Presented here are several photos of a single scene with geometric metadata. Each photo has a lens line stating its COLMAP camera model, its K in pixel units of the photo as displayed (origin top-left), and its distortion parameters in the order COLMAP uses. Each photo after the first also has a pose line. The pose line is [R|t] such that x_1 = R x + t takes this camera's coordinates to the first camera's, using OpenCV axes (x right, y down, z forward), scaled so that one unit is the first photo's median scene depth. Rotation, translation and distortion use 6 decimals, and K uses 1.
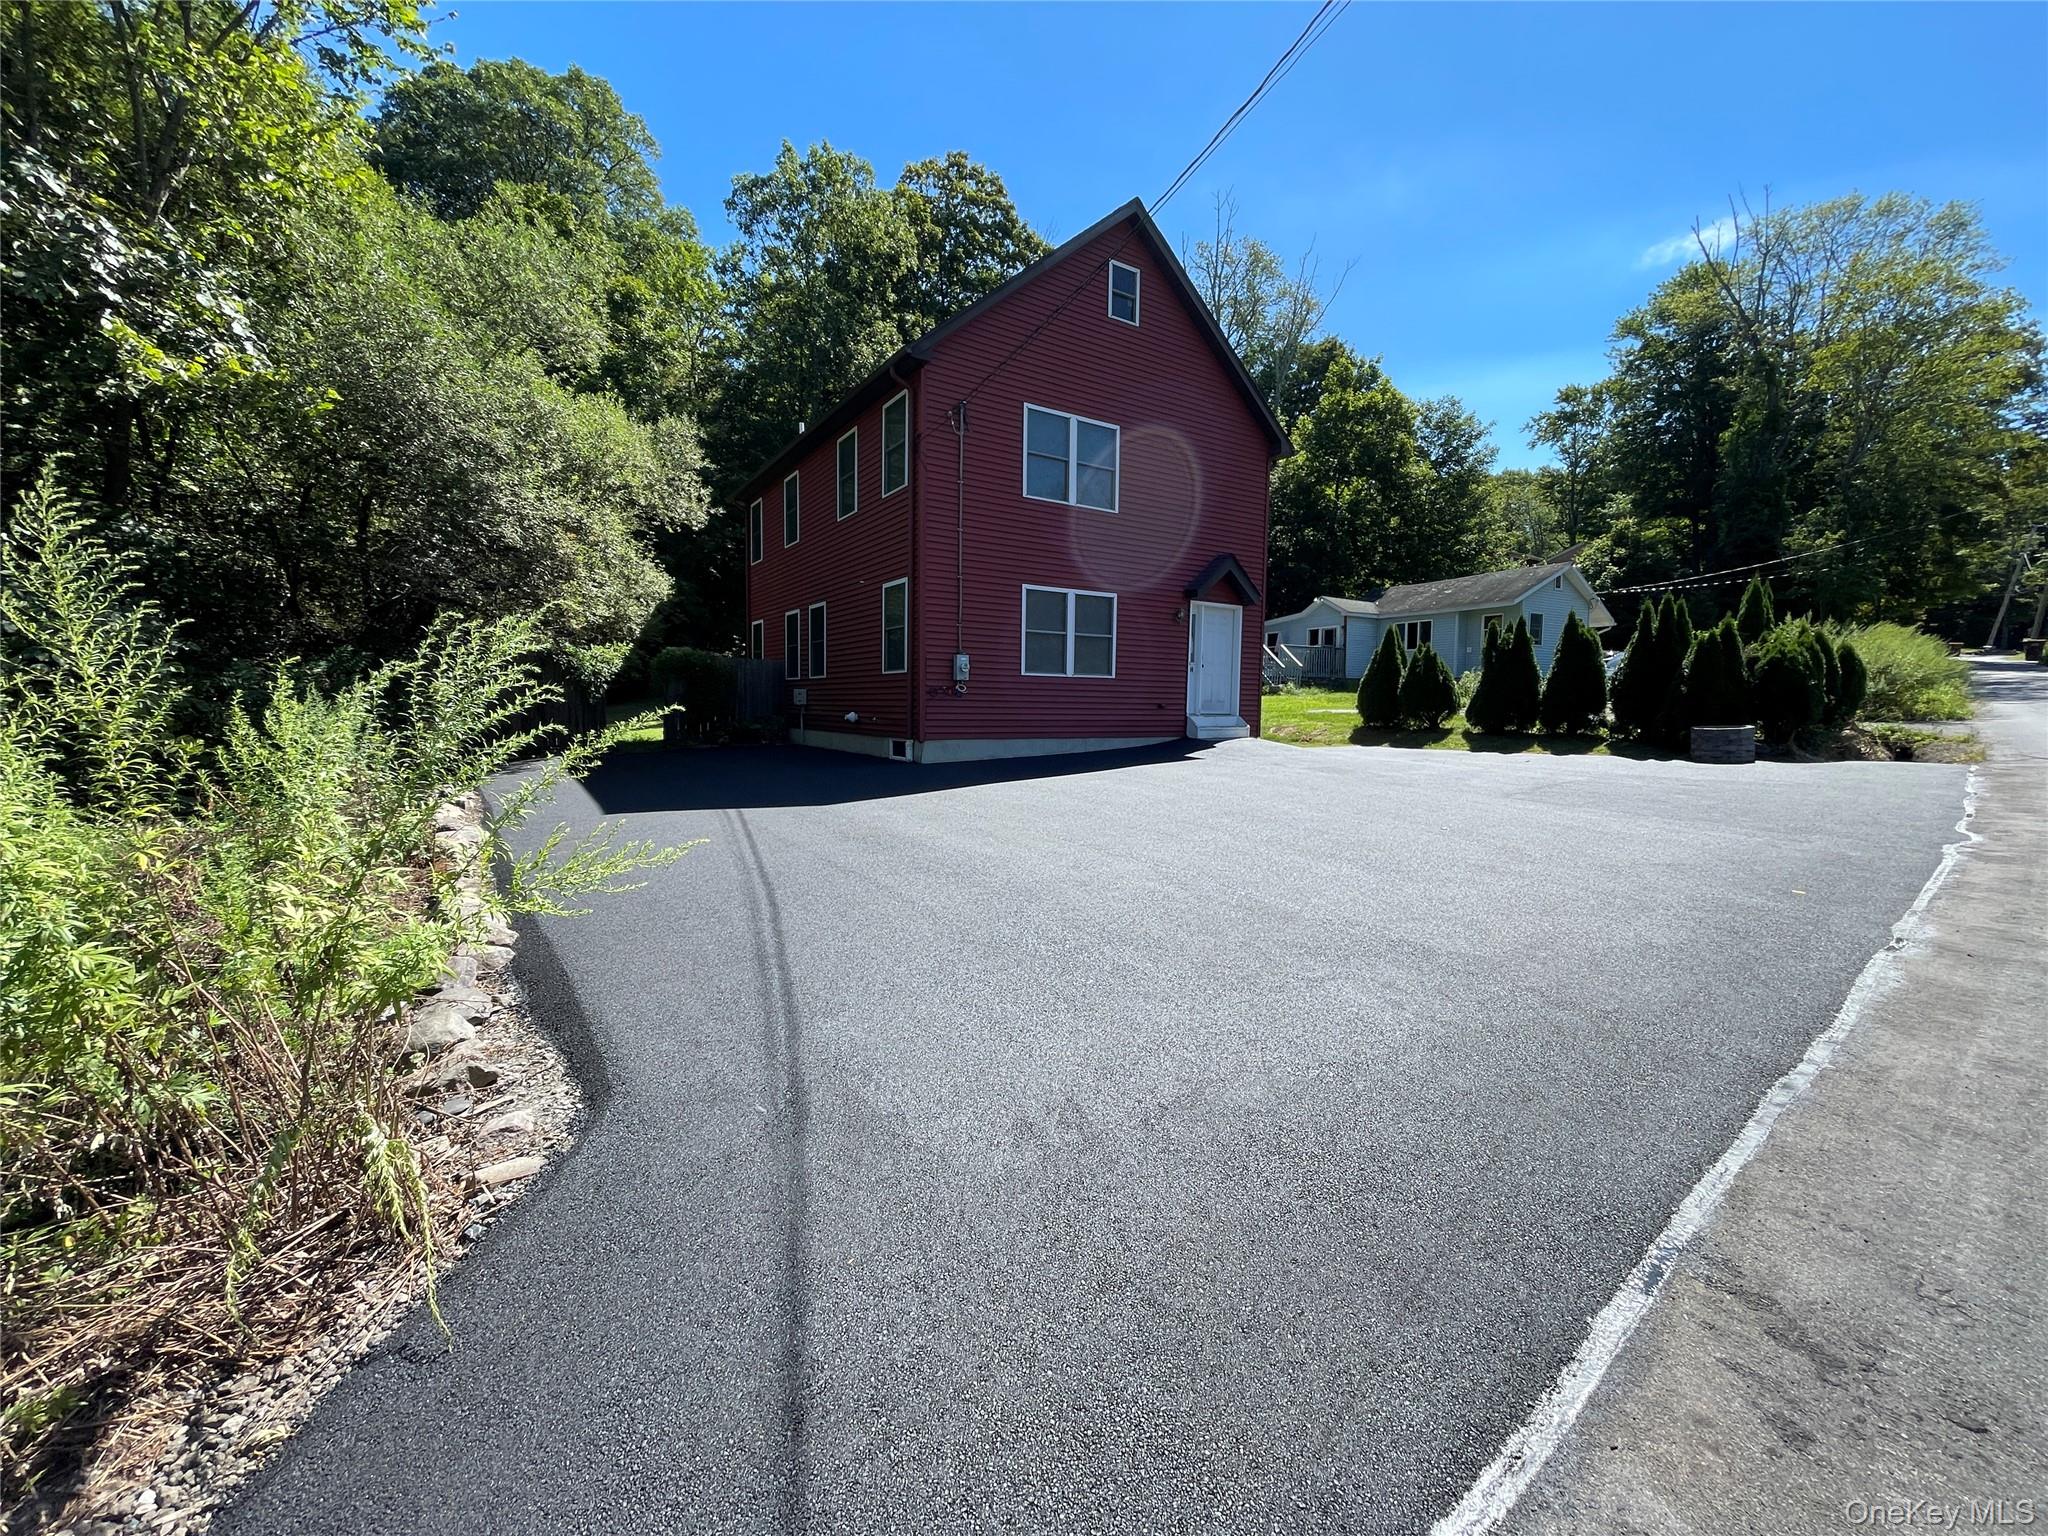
lens RADIAL K [[825.3, 0, 1026.3], [0, 825.3, 761.3], [0, 0, 1]] dist [0.000215, 0.000183]
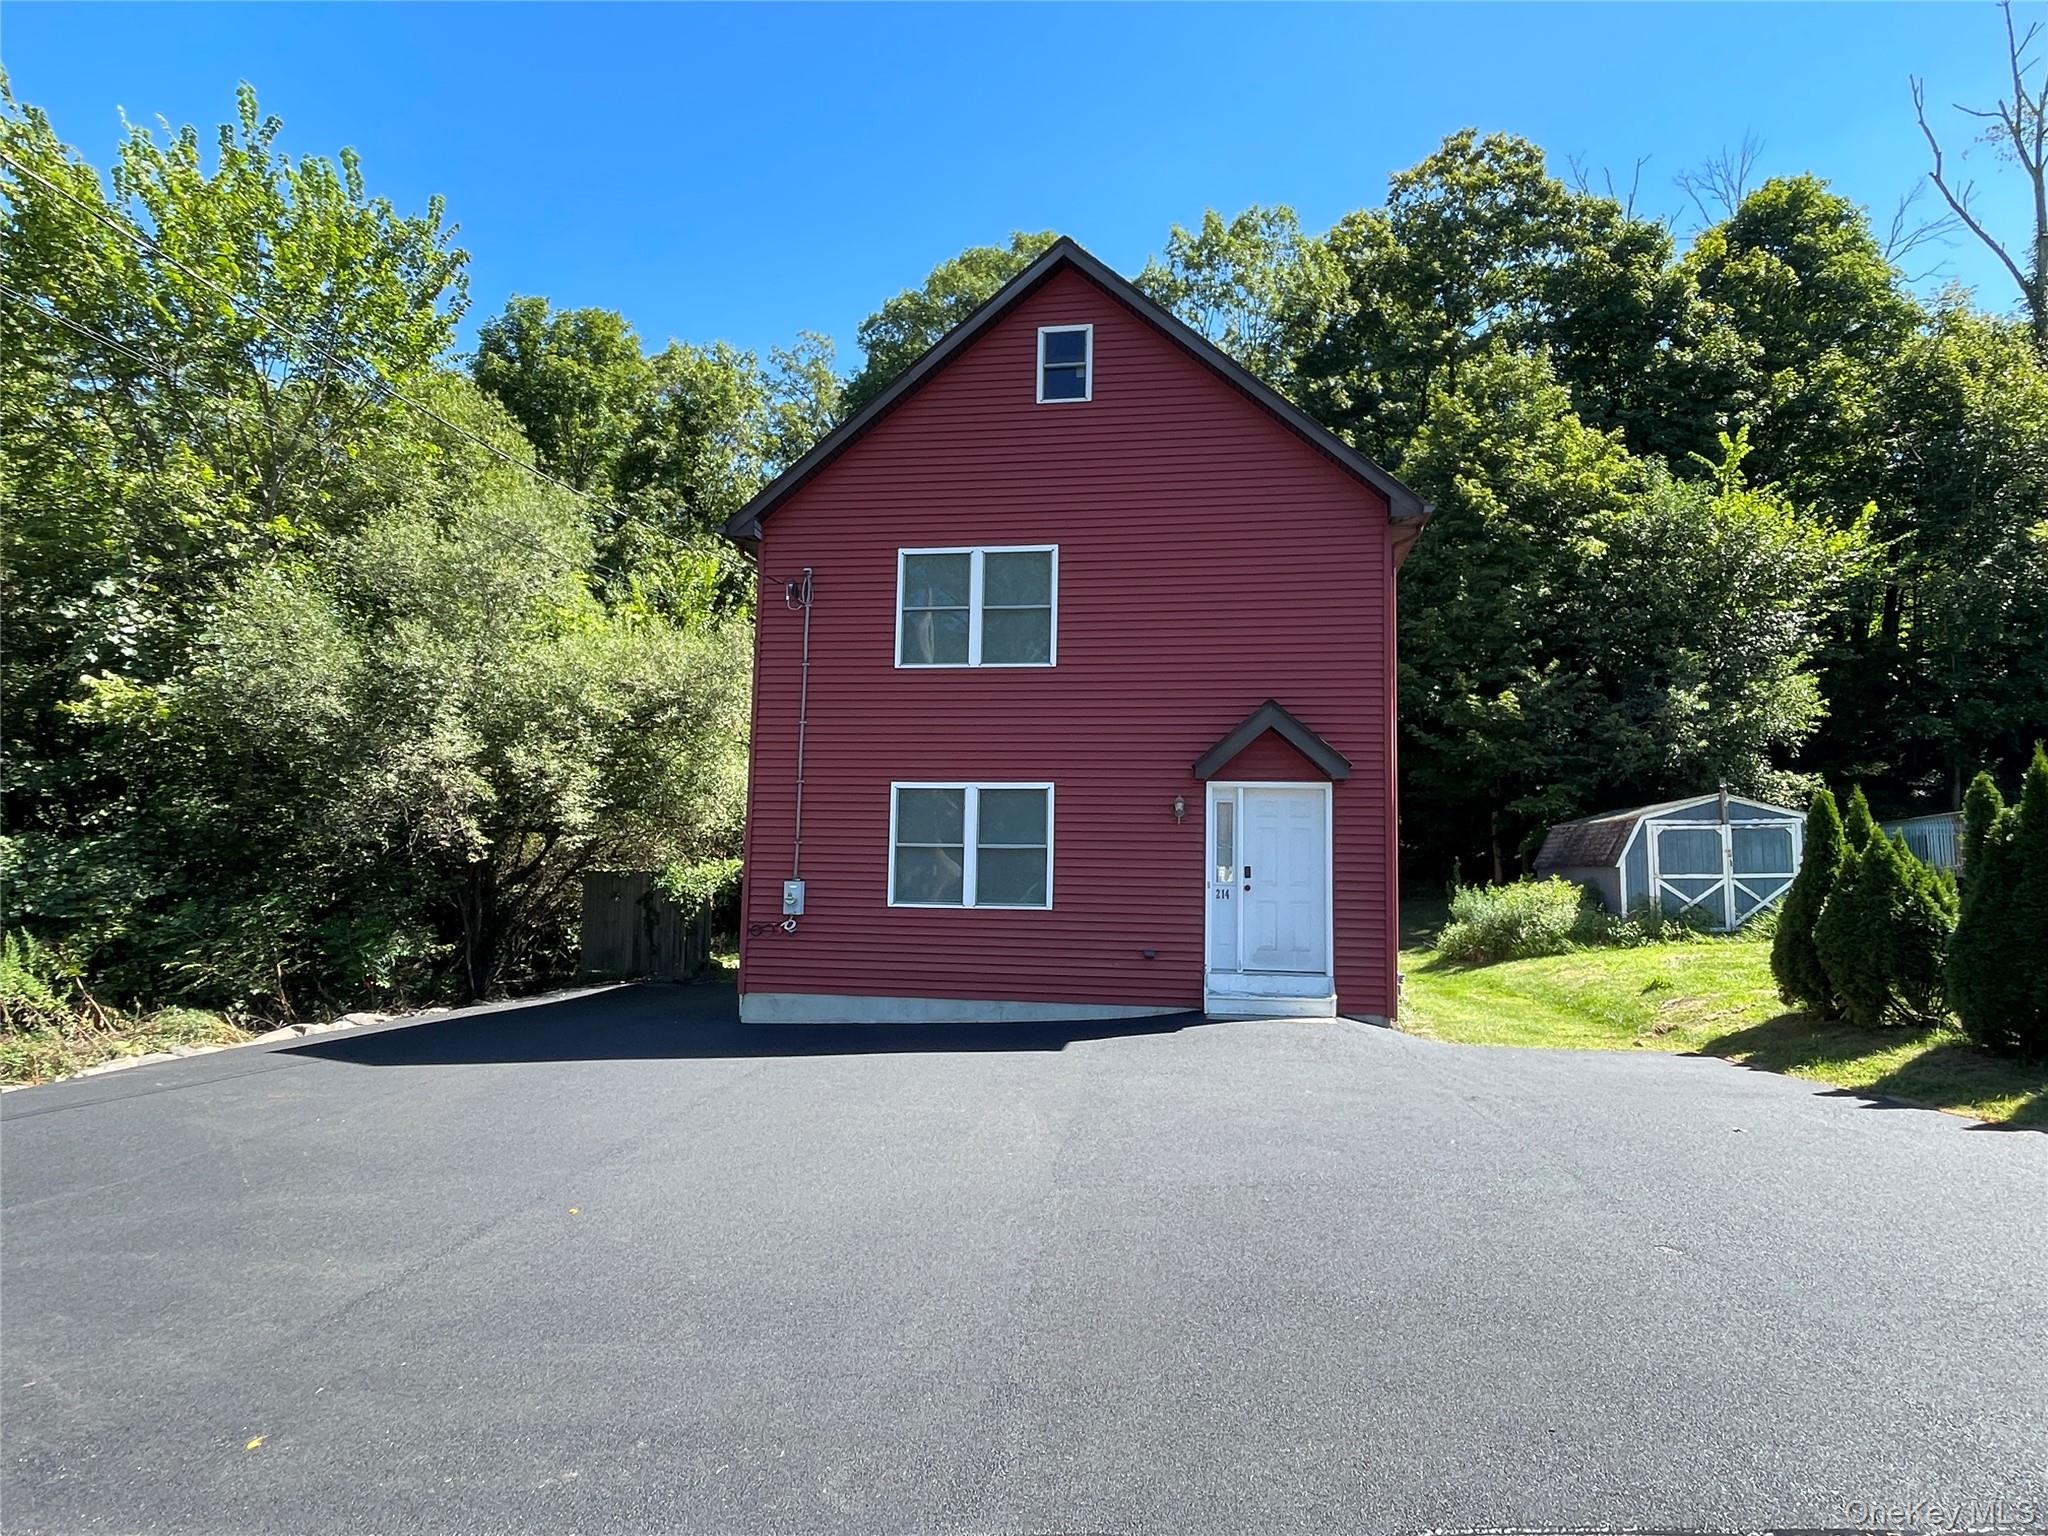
lens RADIAL K [[1169.7, 0, 1024.0], [0, 1169.7, 768.0], [0, 0, 1]] dist [0.003107, -0.000126]
pose [[0.740542, -0.067363, -0.668625, 1.145282], [-0.056065, 0.985301, -0.161363, -0.096900], [0.669667, 0.156982, 0.725880, 0.469198]]
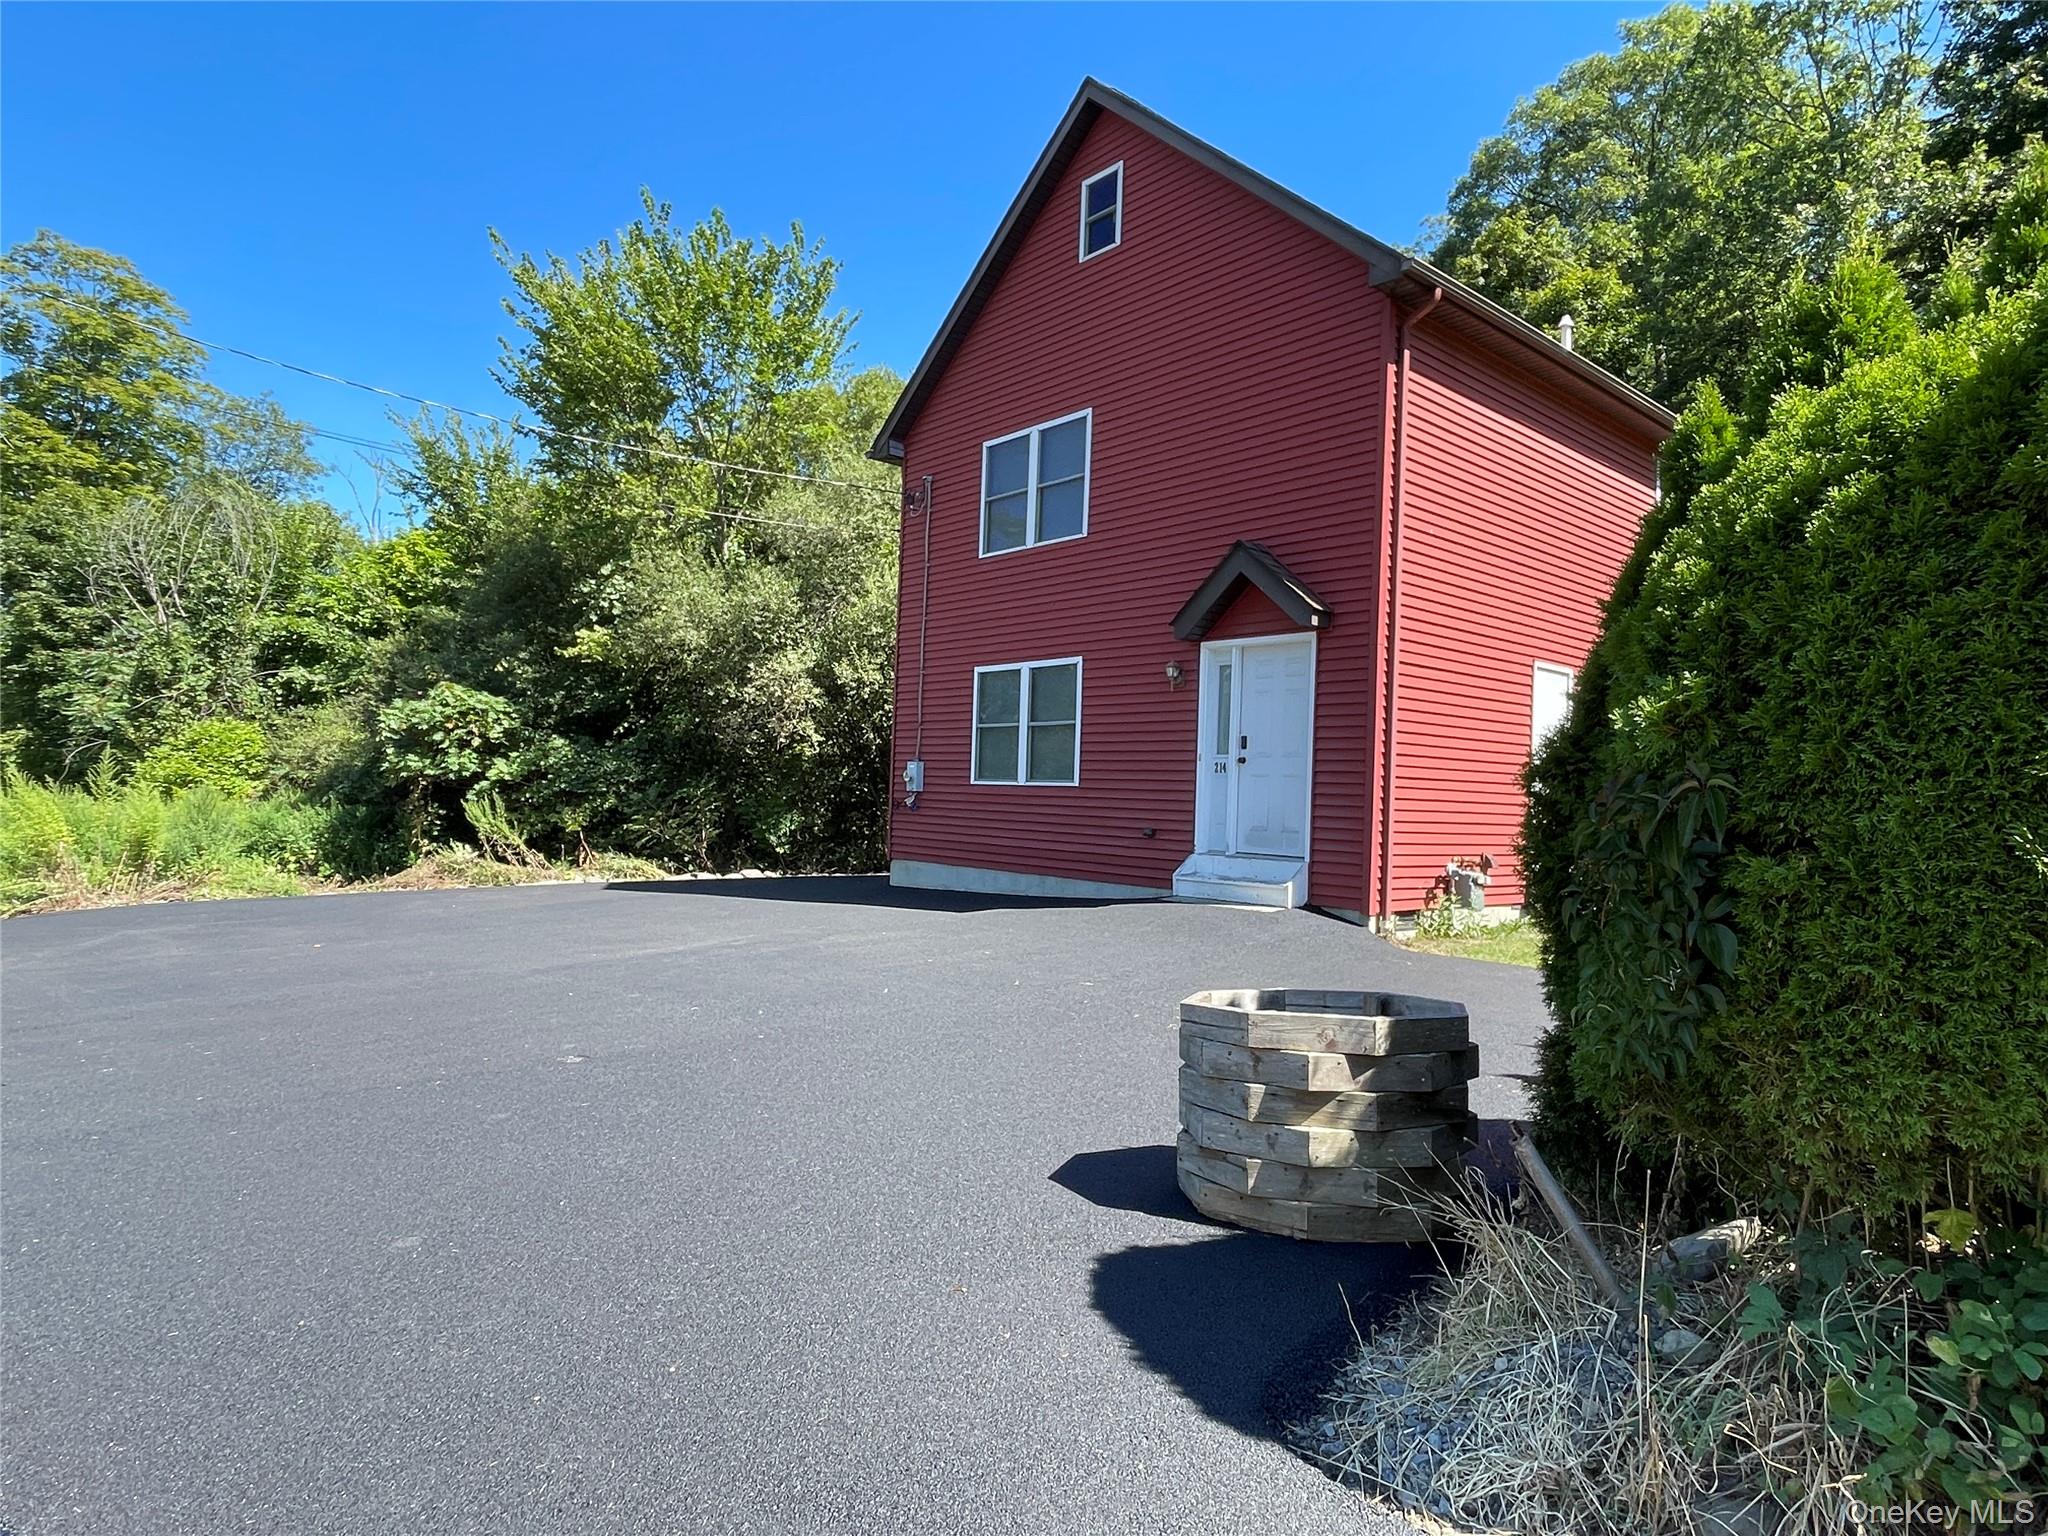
lens RADIAL K [[1169.7, 0, 1024.0], [0, 1169.7, 768.0], [0, 0, 1]] dist [0.003107, -0.000126]
pose [[0.142285, -0.033002, -0.989275, 1.598832], [-0.101595, 0.993679, -0.047761, -0.106630], [0.984598, 0.107302, 0.138033, 1.324549]]
